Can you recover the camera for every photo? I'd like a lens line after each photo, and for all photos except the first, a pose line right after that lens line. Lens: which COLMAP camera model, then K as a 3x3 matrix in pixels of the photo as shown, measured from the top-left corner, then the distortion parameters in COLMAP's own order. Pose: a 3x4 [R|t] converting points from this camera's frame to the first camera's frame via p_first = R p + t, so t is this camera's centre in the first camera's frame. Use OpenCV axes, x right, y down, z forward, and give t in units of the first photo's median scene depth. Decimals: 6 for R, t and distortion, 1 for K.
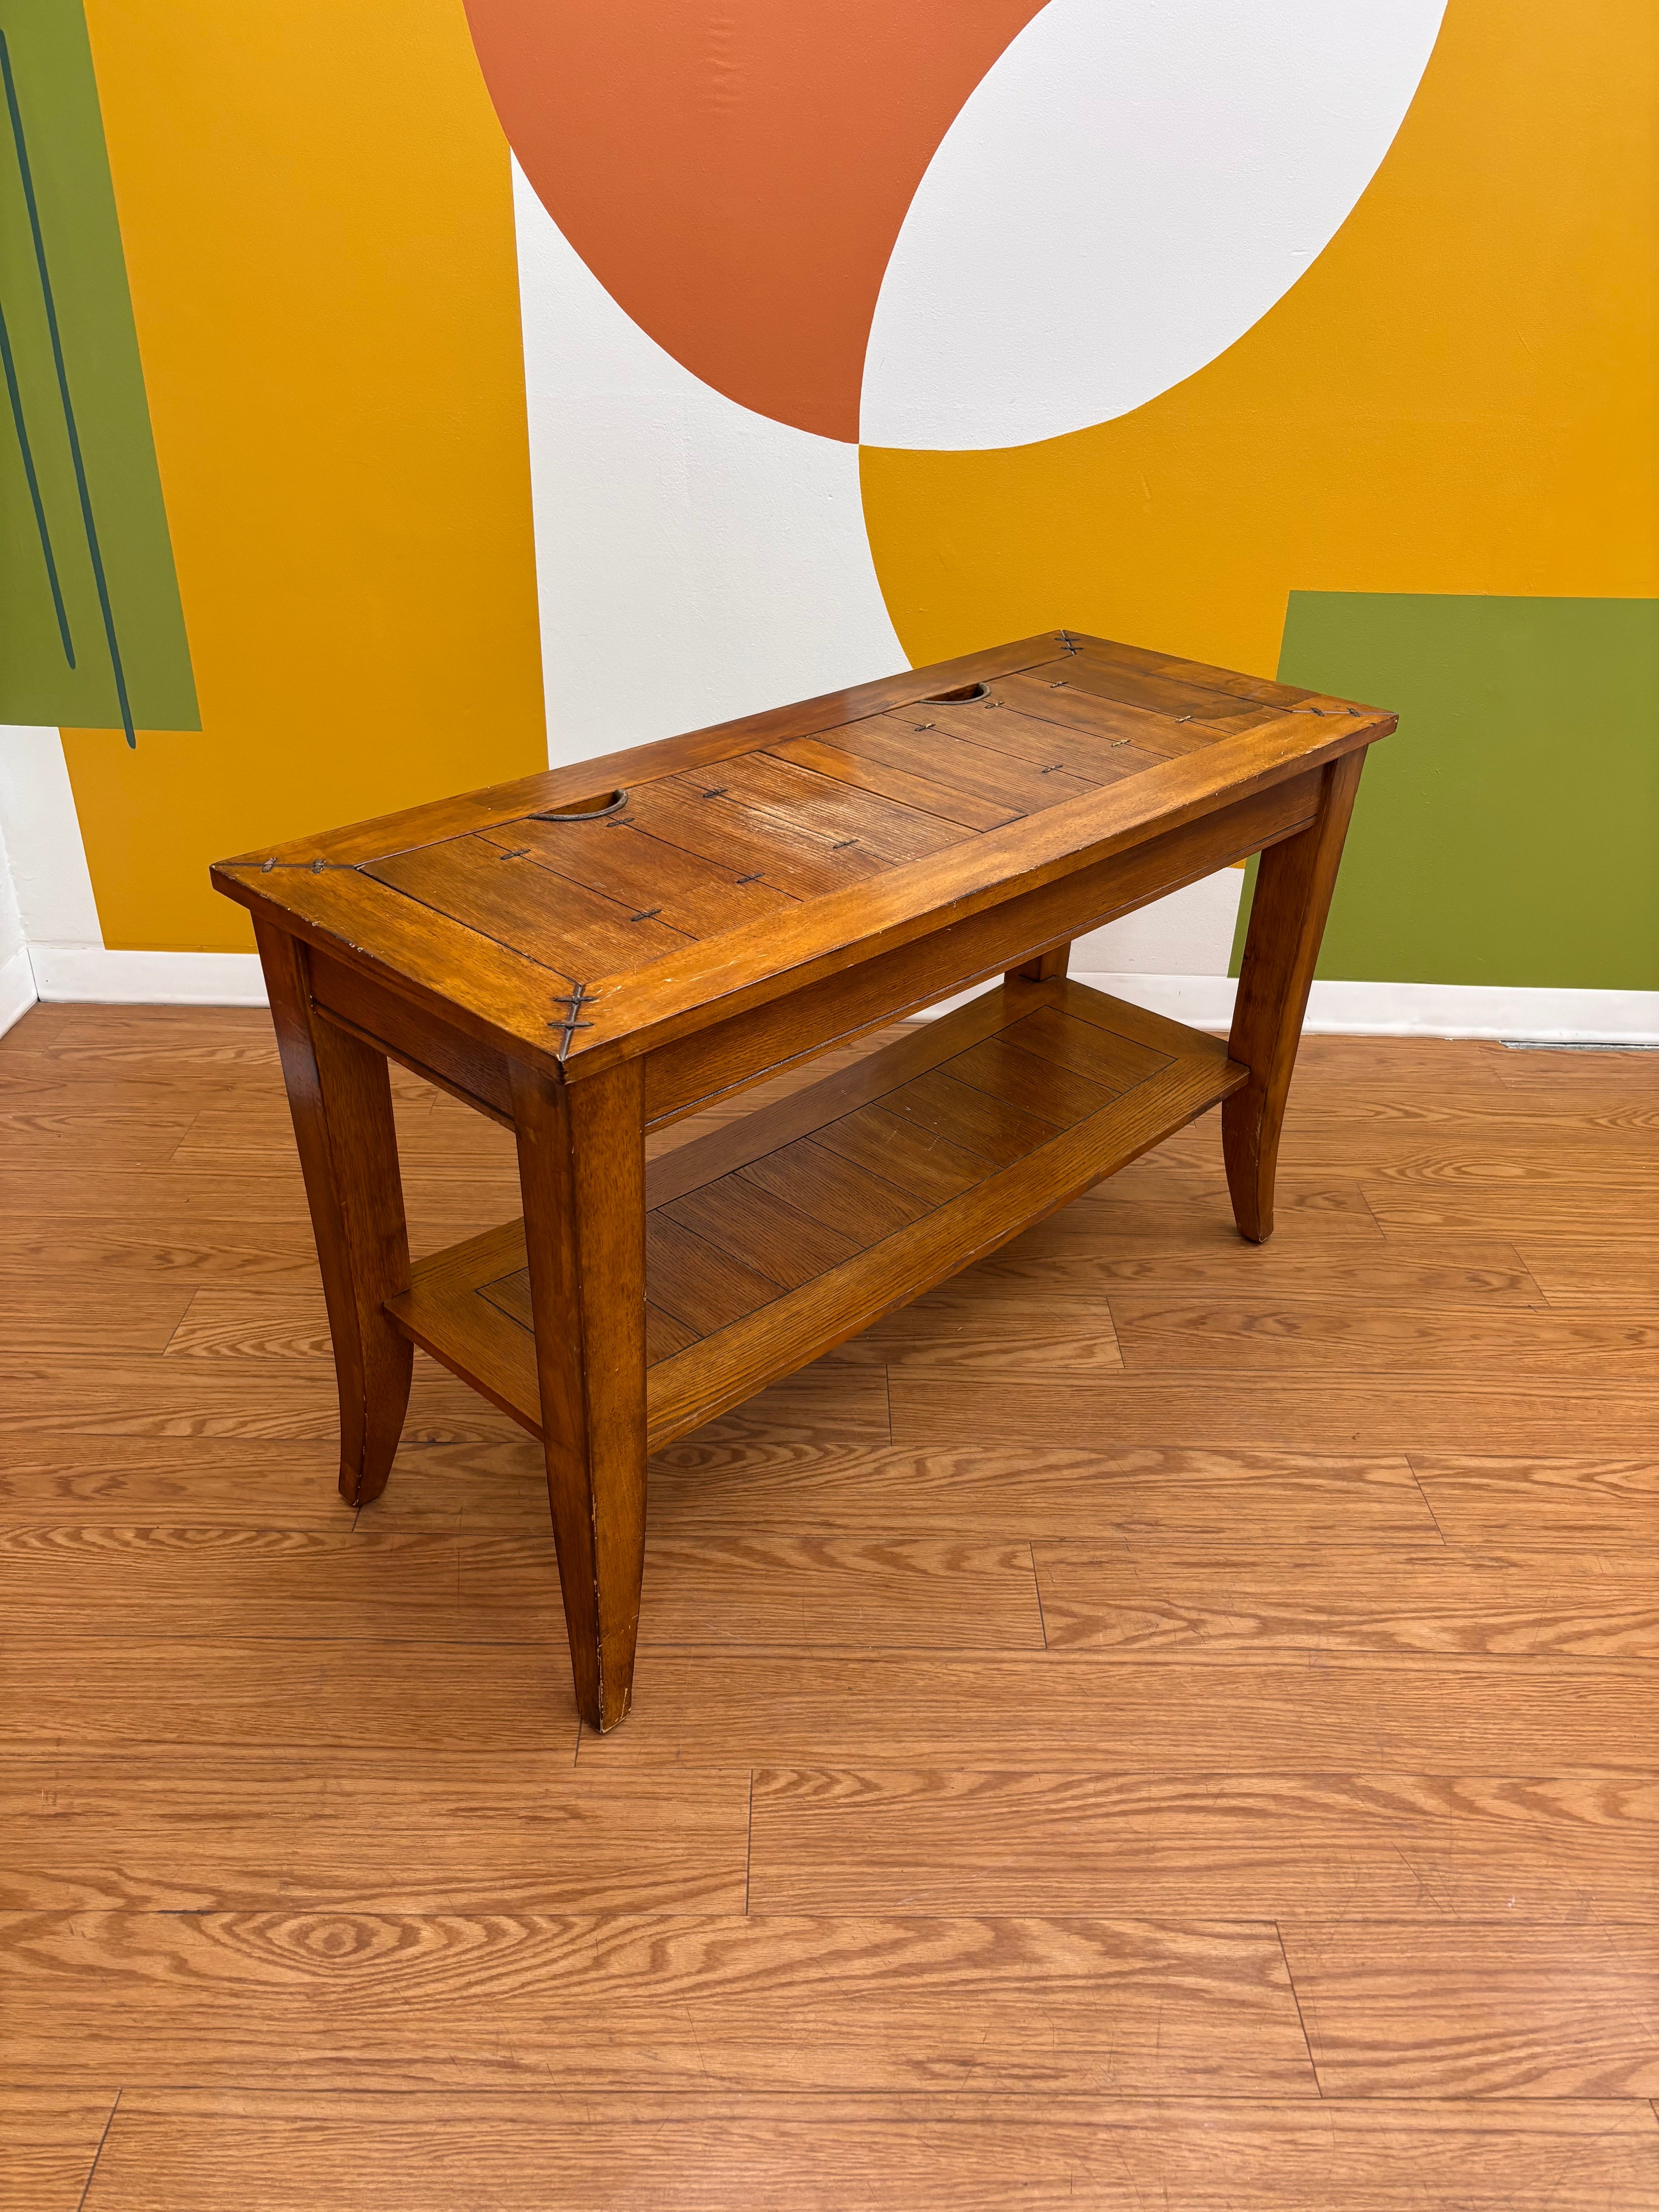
lens RADIAL K [[1693.2, 0, 825.2], [0, 1693.2, 1098.3], [0, 0, 1]] dist [-0.020331, 0.079867]
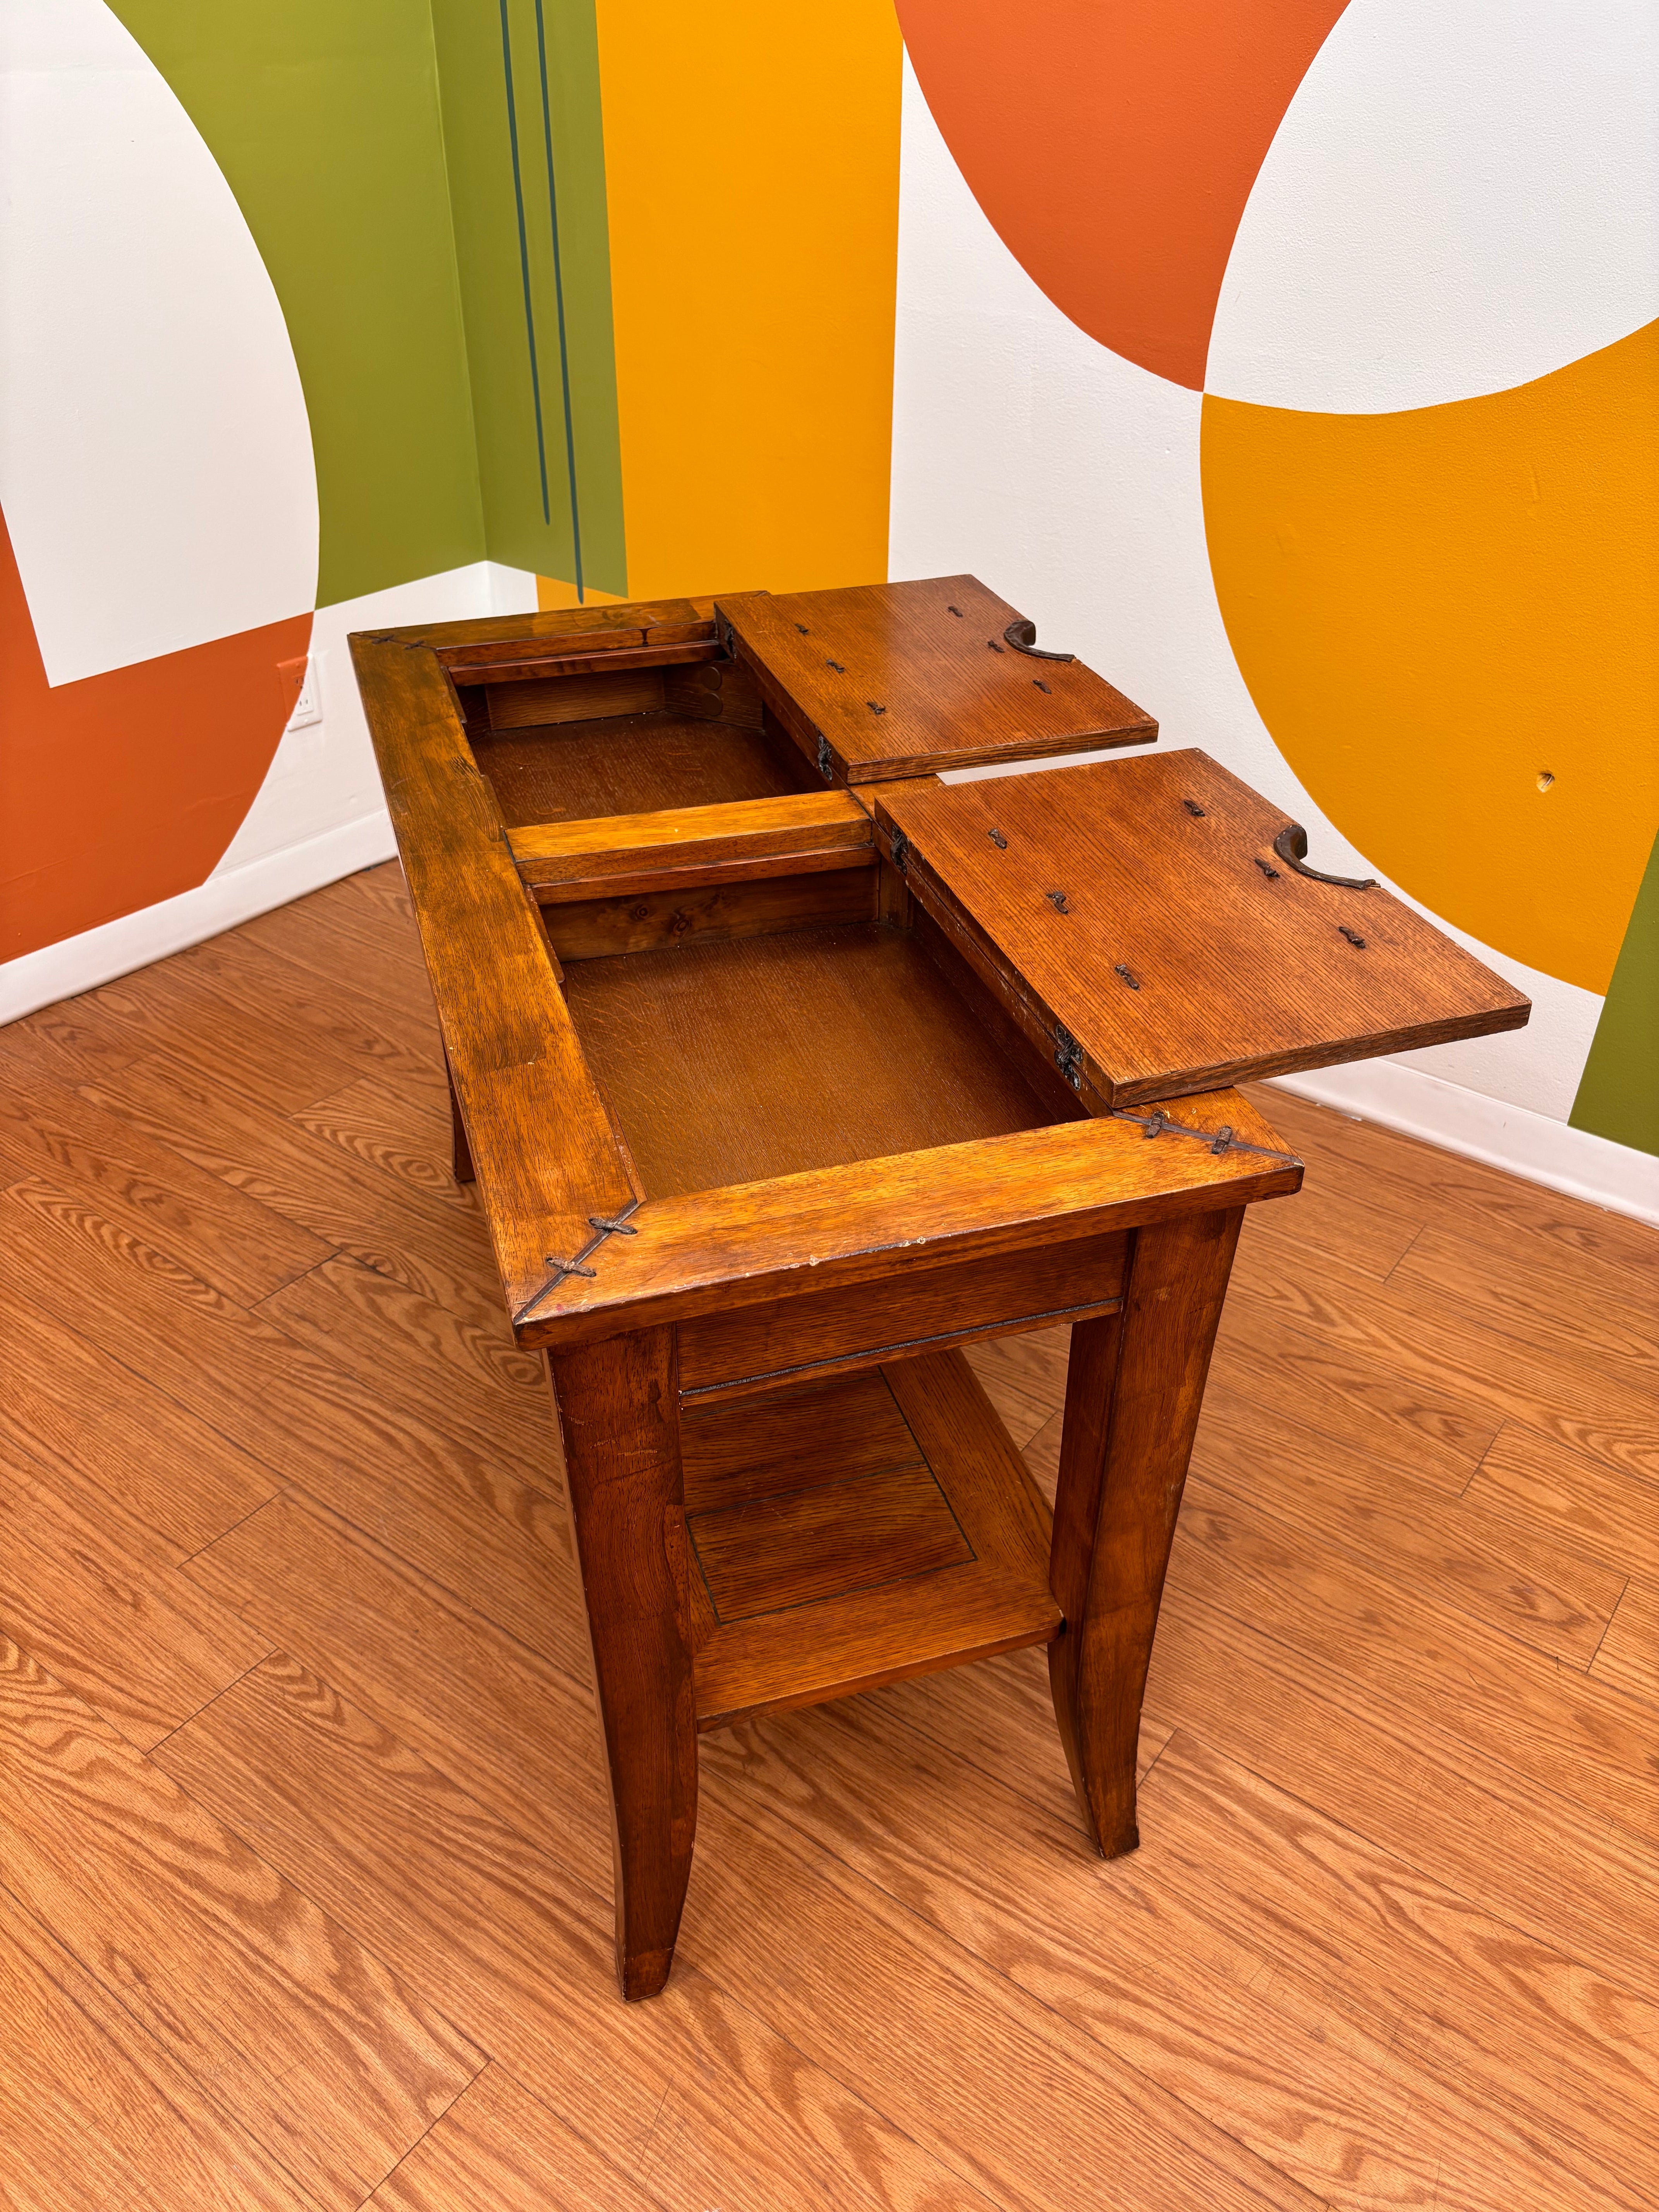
lens RADIAL K [[1686.7, 0, 830.3], [0, 1686.7, 1107.5], [0, 0, 1]] dist [0.000888, 0.038194]
pose [[0.796763, 0.318179, -0.513743, 0.667030], [-0.285703, 0.947481, 0.143712, -0.171937], [0.532487, 0.032274, 0.845822, 0.284831]]
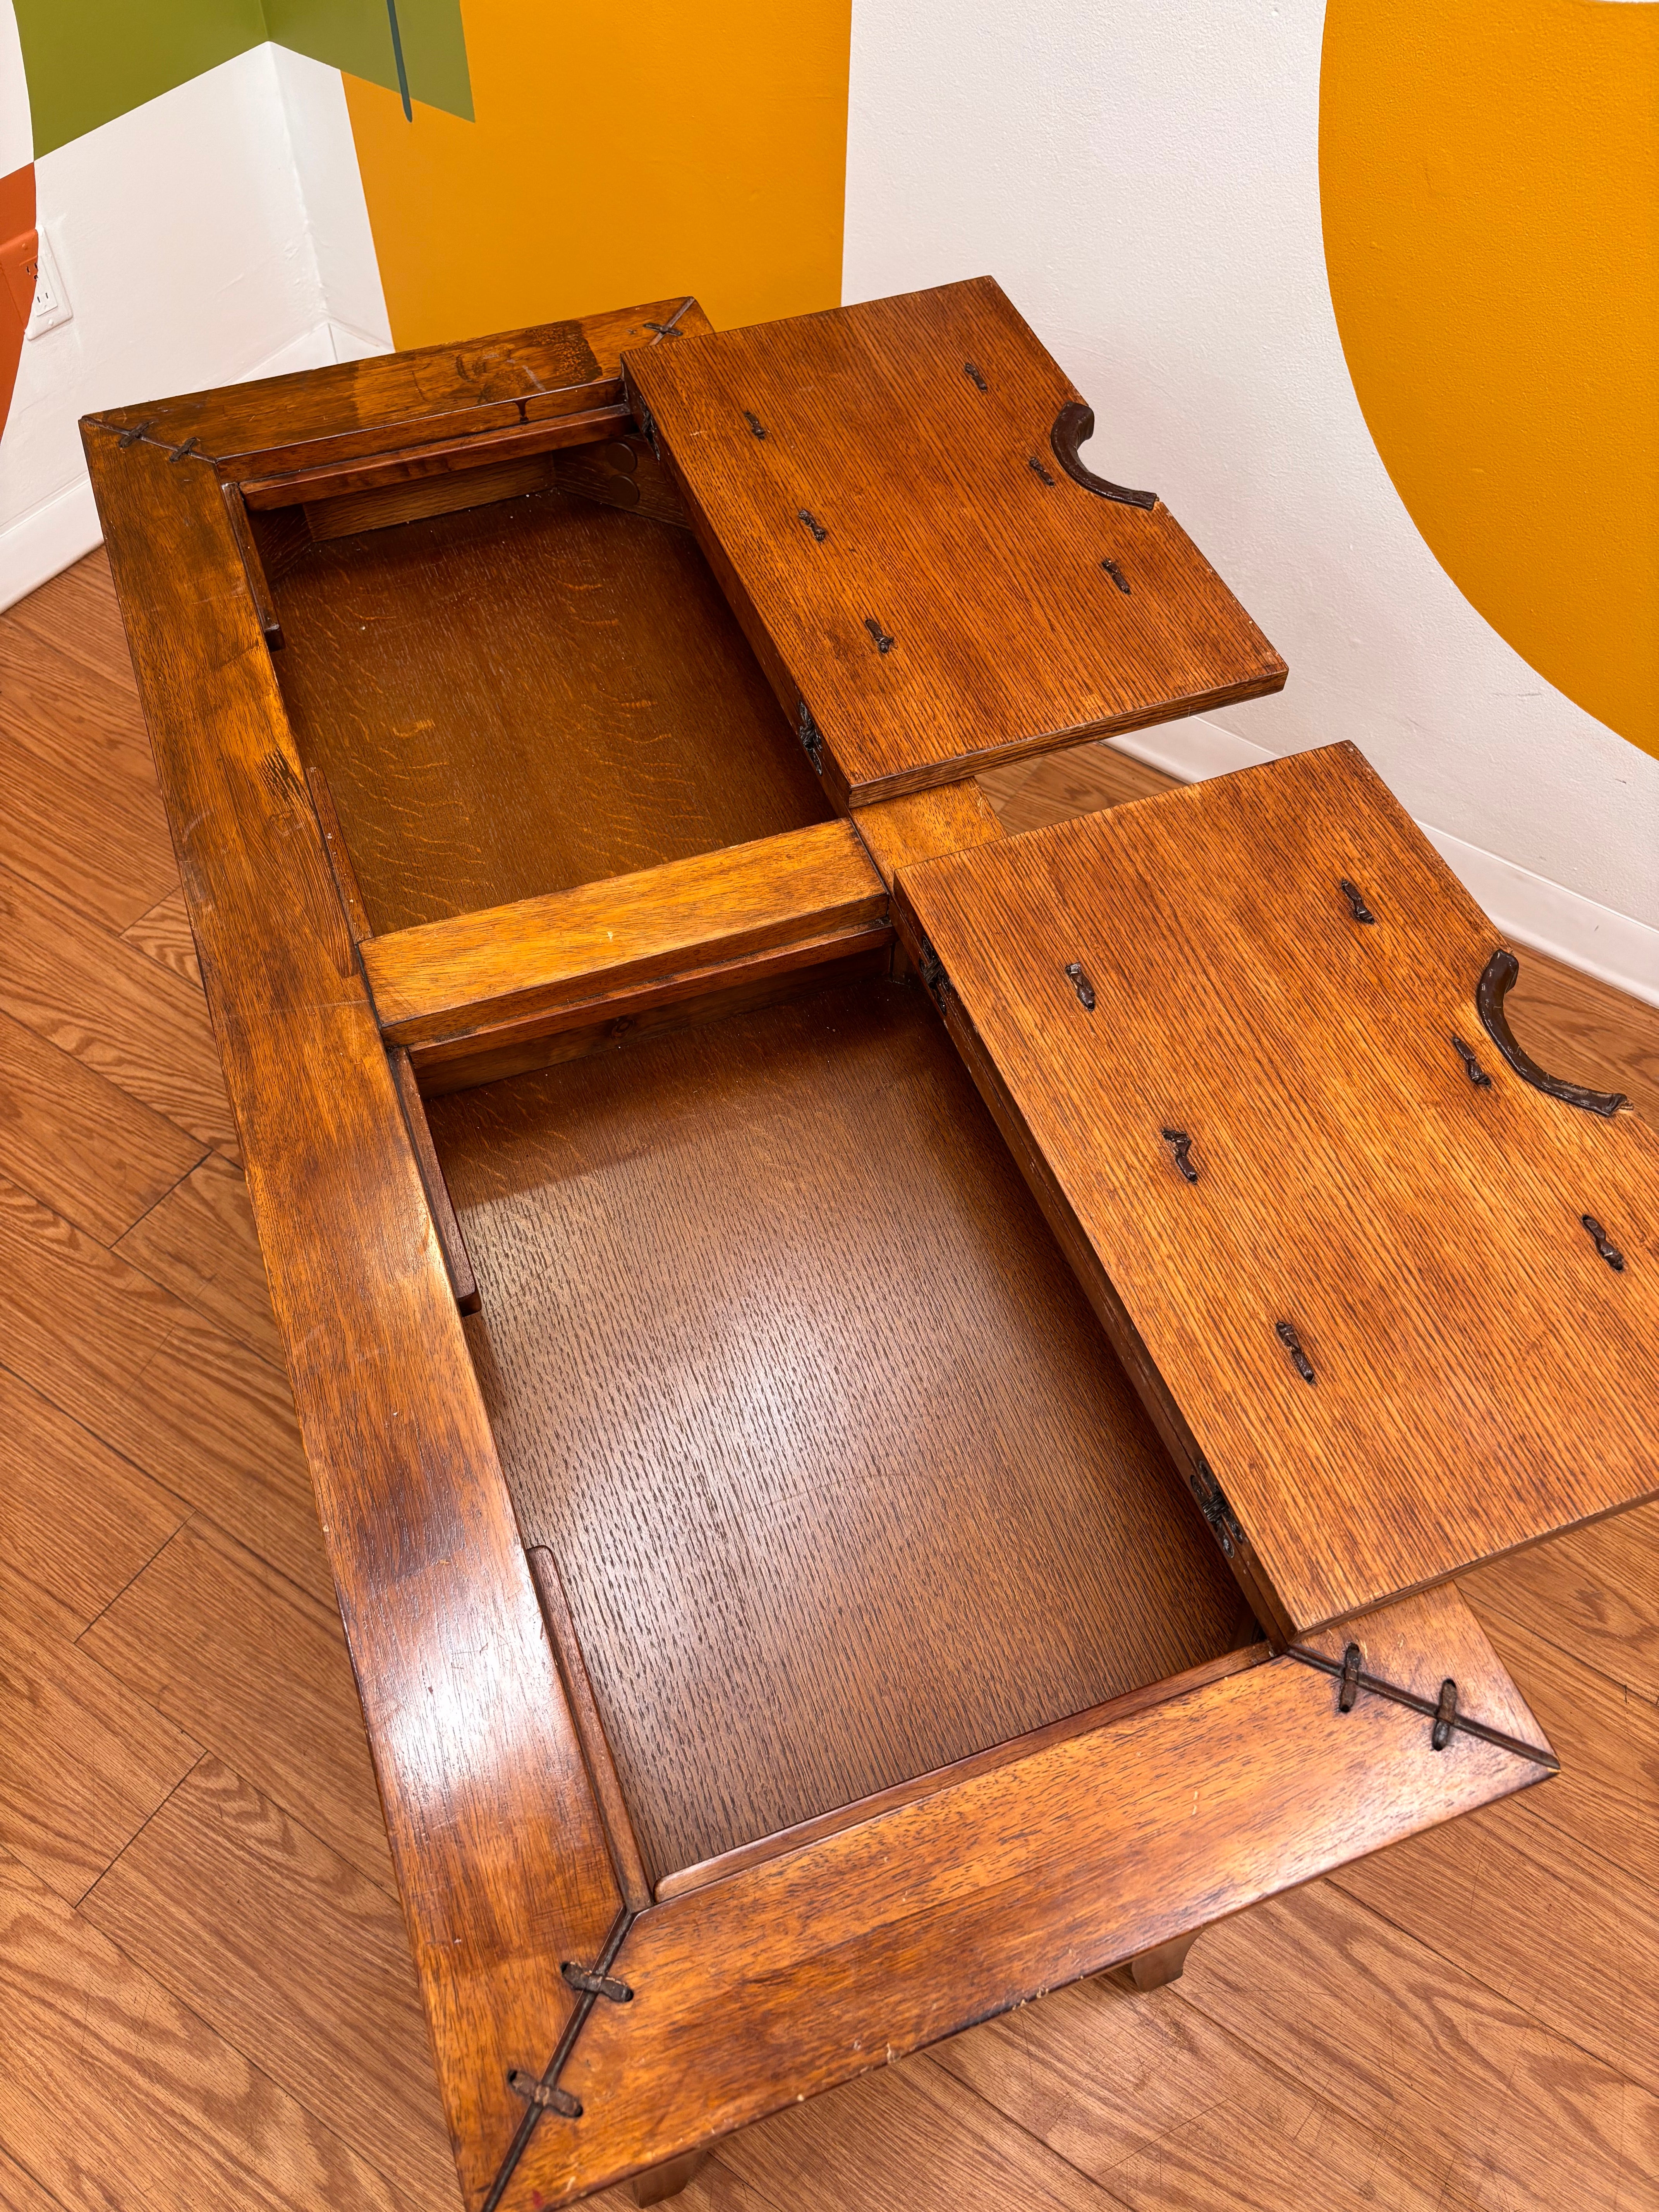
lens RADIAL K [[1669.4, 0, 825.0], [0, 1669.4, 1111.7], [0, 0, 1]] dist [0.058040, -0.068481]
pose [[0.828831, 0.458790, -0.320234, 0.374548], [-0.276873, 0.833693, 0.477804, -0.432760], [0.486189, -0.307354, 0.818018, 0.519128]]
